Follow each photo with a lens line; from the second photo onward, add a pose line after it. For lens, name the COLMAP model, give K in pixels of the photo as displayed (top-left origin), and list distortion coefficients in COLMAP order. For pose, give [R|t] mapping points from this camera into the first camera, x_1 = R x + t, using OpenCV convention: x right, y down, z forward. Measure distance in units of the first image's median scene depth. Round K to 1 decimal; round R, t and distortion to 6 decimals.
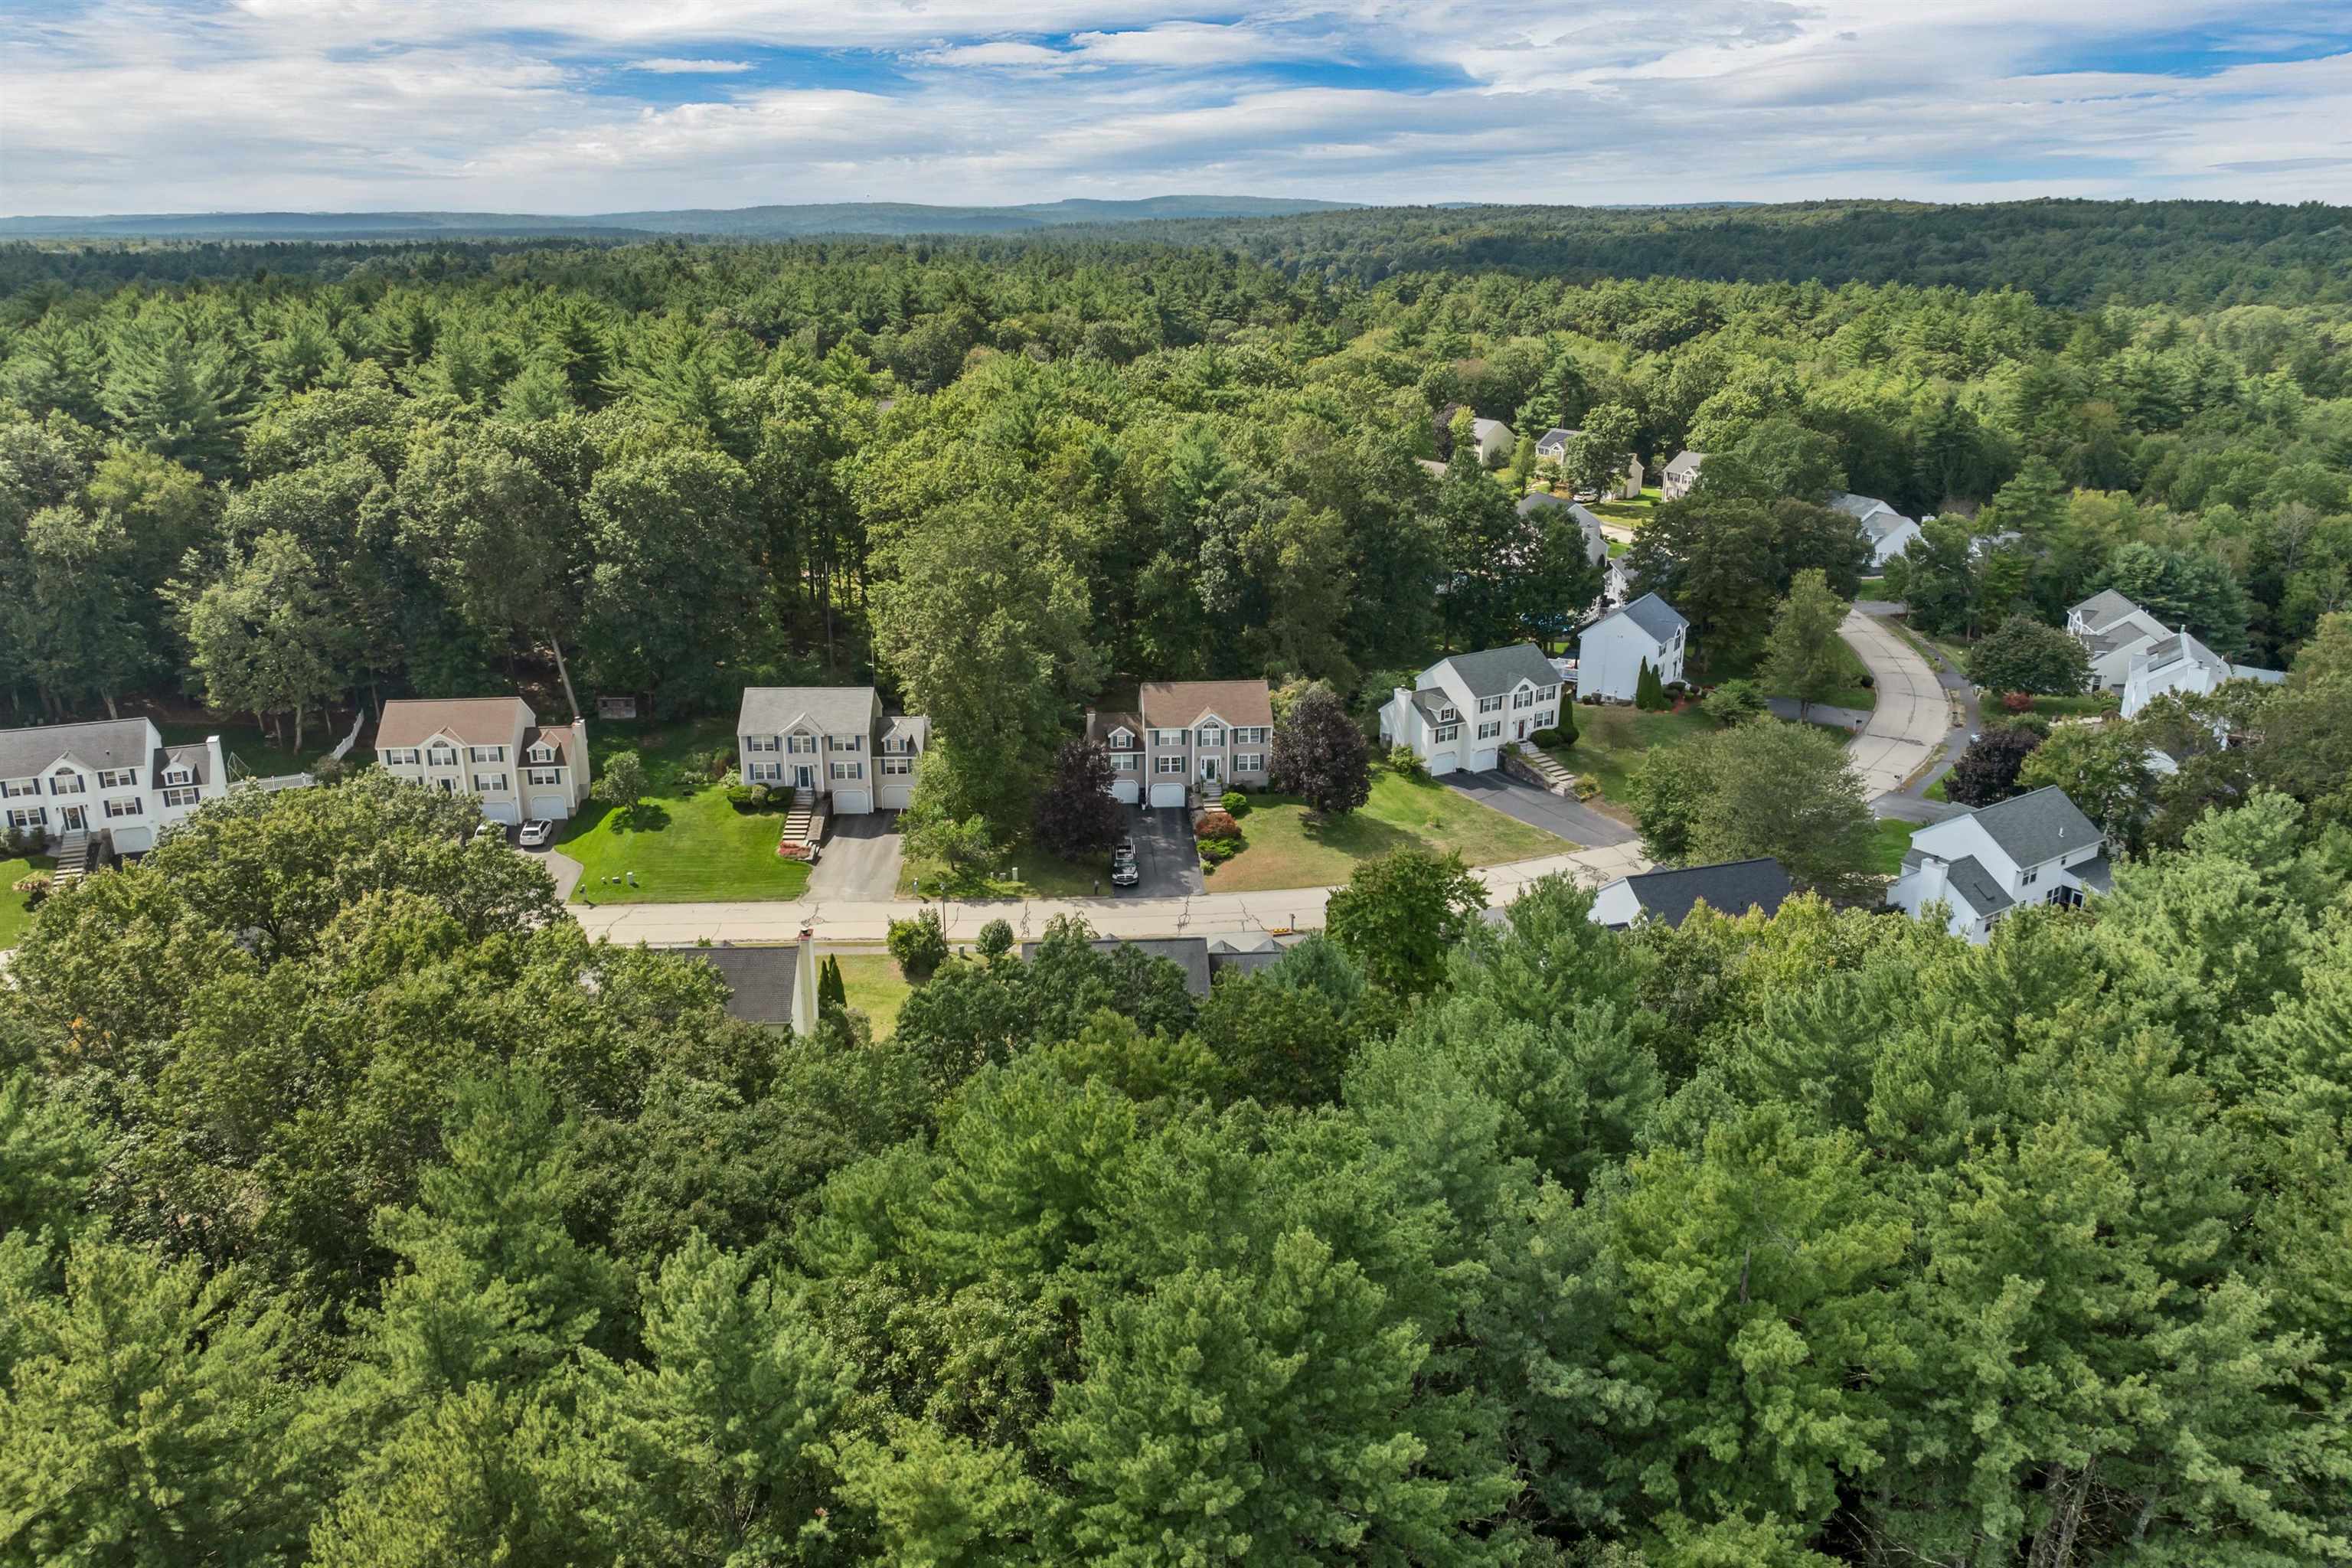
lens RADIAL K [[1683.8, 0, 1172.1], [0, 1683.8, 788.2], [0, 0, 1]] dist [-0.011223, -0.006735]
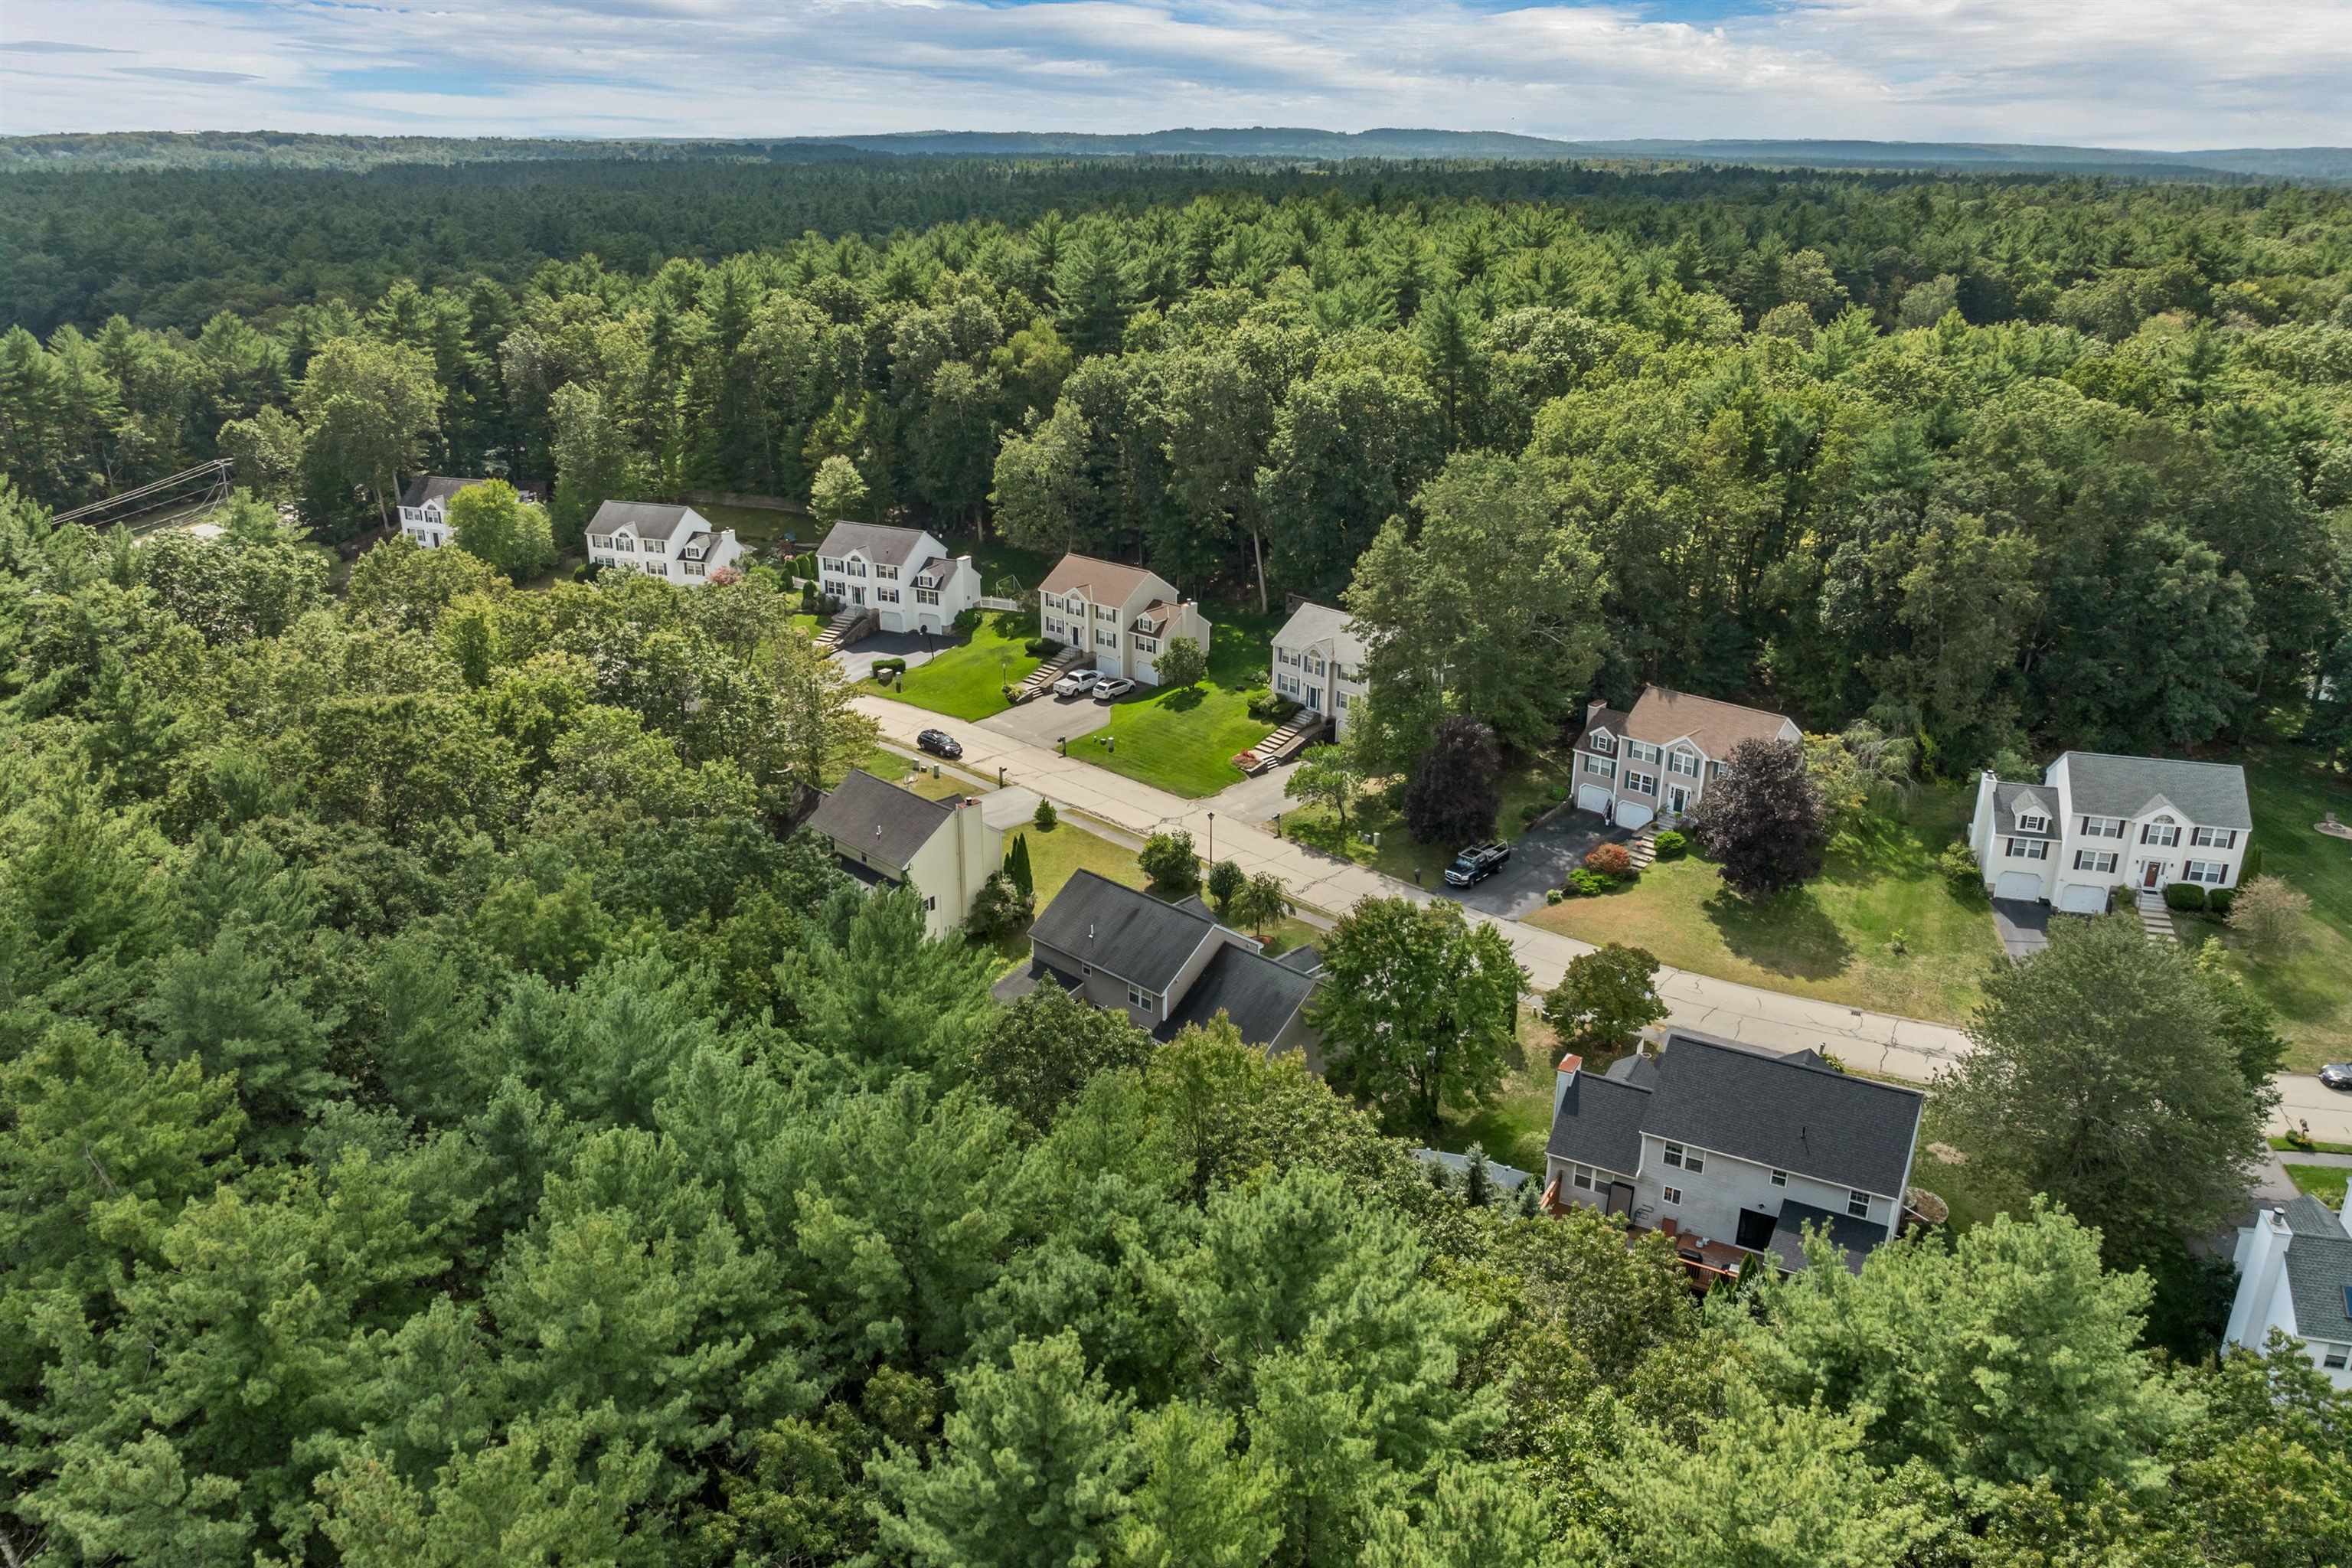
lens RADIAL K [[1683.8, 0, 1172.7], [0, 1683.8, 780.7], [0, 0, 1]] dist [-0.011223, -0.006735]
pose [[0.695544, 0.265701, -0.667549, 0.414944], [-0.243059, 0.961344, 0.129386, -0.069603], [0.676122, 0.072260, 0.733238, 0.197343]]
